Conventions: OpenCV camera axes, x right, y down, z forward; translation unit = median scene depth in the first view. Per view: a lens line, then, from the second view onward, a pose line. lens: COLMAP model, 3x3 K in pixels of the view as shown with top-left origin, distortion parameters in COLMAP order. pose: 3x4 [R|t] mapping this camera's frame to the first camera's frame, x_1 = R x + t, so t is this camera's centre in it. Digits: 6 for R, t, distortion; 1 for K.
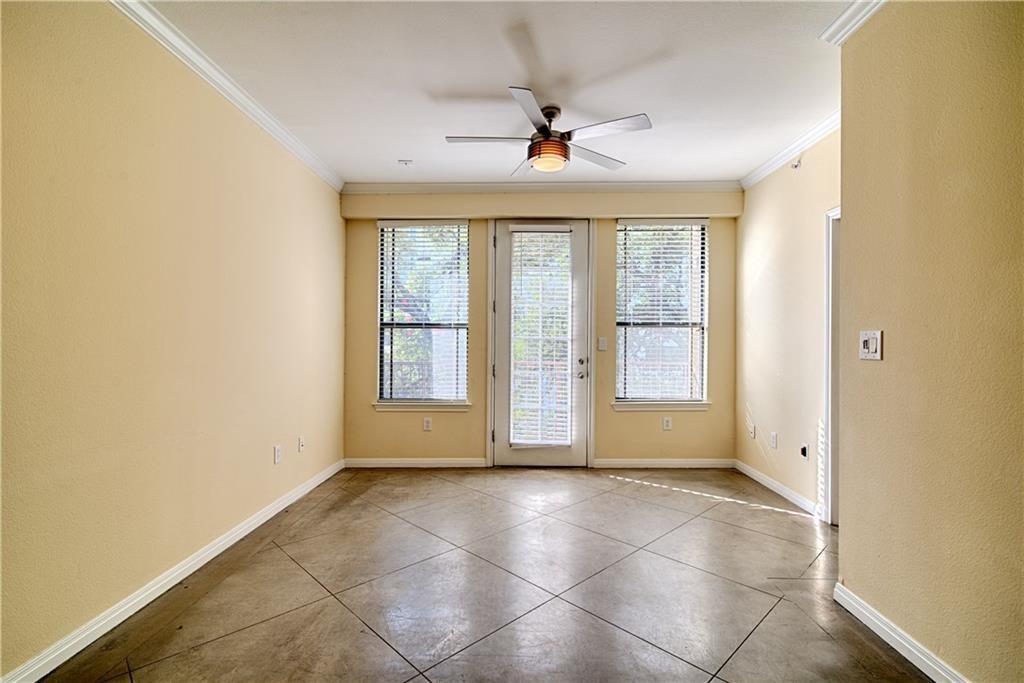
lens RADIAL K [[472.4, 0, 518.9], [0, 472.4, 342.5], [0, 0, 1]] dist [-0.010294, 0.000345]
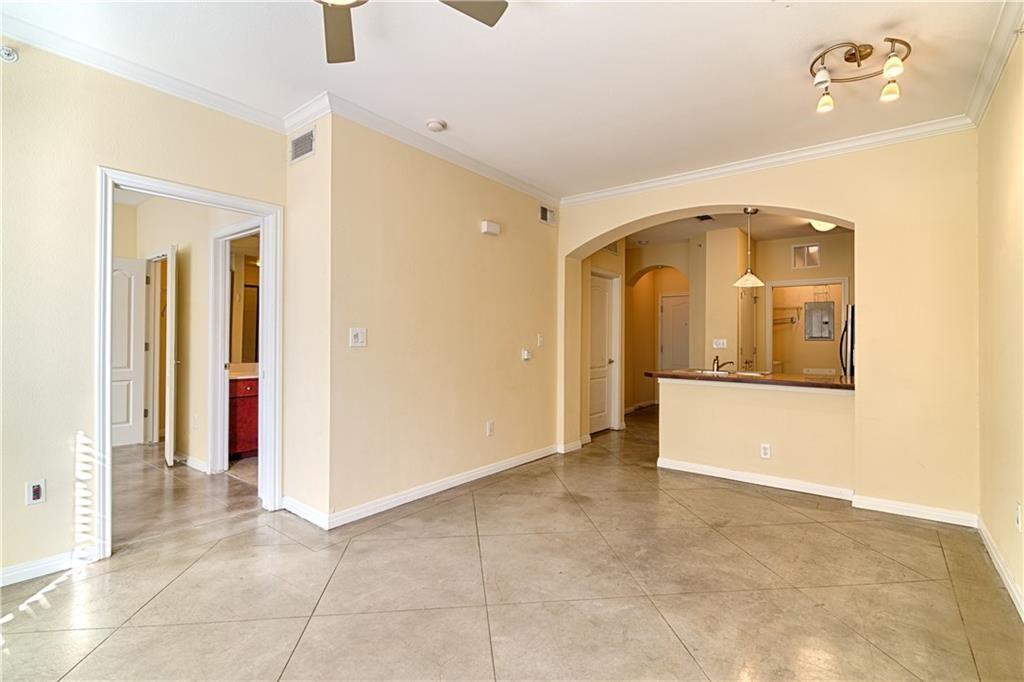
lens RADIAL K [[472.4, 0, 505.8], [0, 472.4, 336.3], [0, 0, 1]] dist [-0.010294, 0.000345]
pose [[-0.785749, -0.009230, 0.618477, -0.258819], [-0.011198, 0.999937, 0.000696, -0.001769], [-0.618445, -0.006379, -0.785802, 0.839296]]
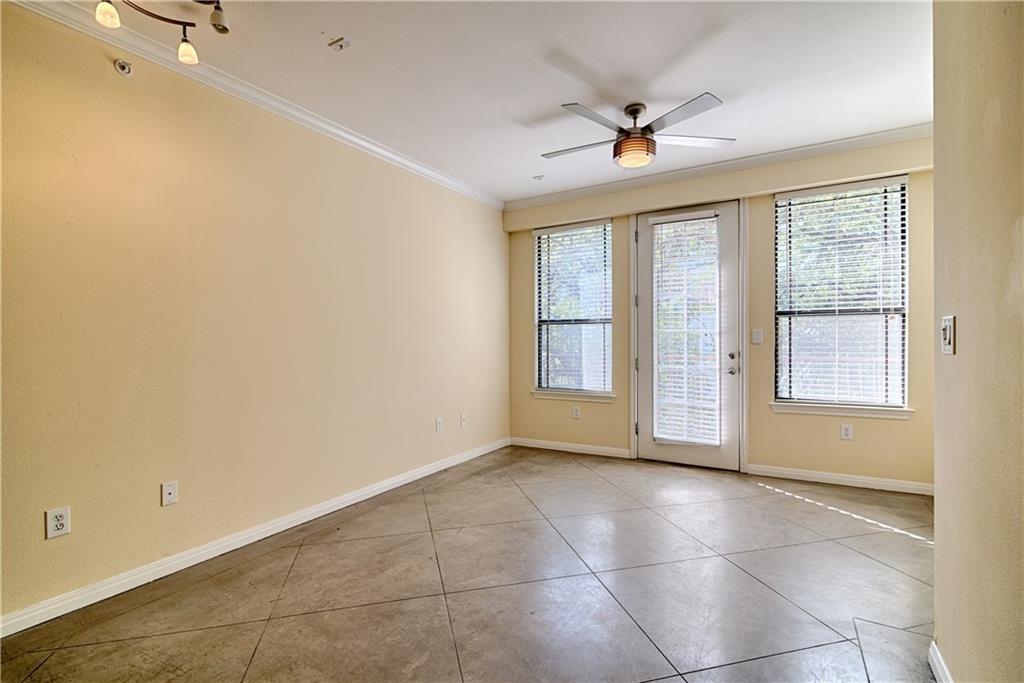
lens RADIAL K [[472.4, 0, 509.1], [0, 472.4, 337.6], [0, 0, 1]] dist [-0.010294, 0.000345]
pose [[0.860328, -0.011258, -0.509616, 0.227961], [0.012045, 0.999926, -0.001755, 0.001168], [0.509598, -0.004629, 0.860400, -0.008882]]
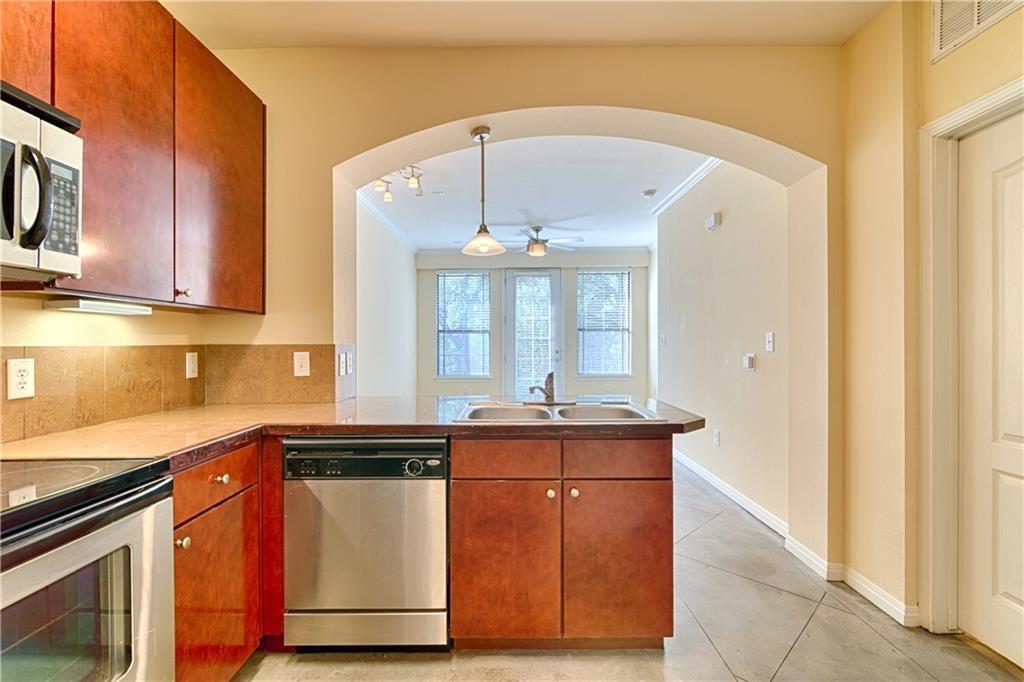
lens RADIAL K [[472.4, 0, 504.1], [0, 472.4, 342.8], [0, 0, 1]] dist [-0.010294, 0.000345]
pose [[0.999929, -0.007546, -0.009187, -0.041781], [0.007549, 0.999971, 0.000293, 0.005264], [0.009185, -0.000362, 0.999958, -0.702372]]
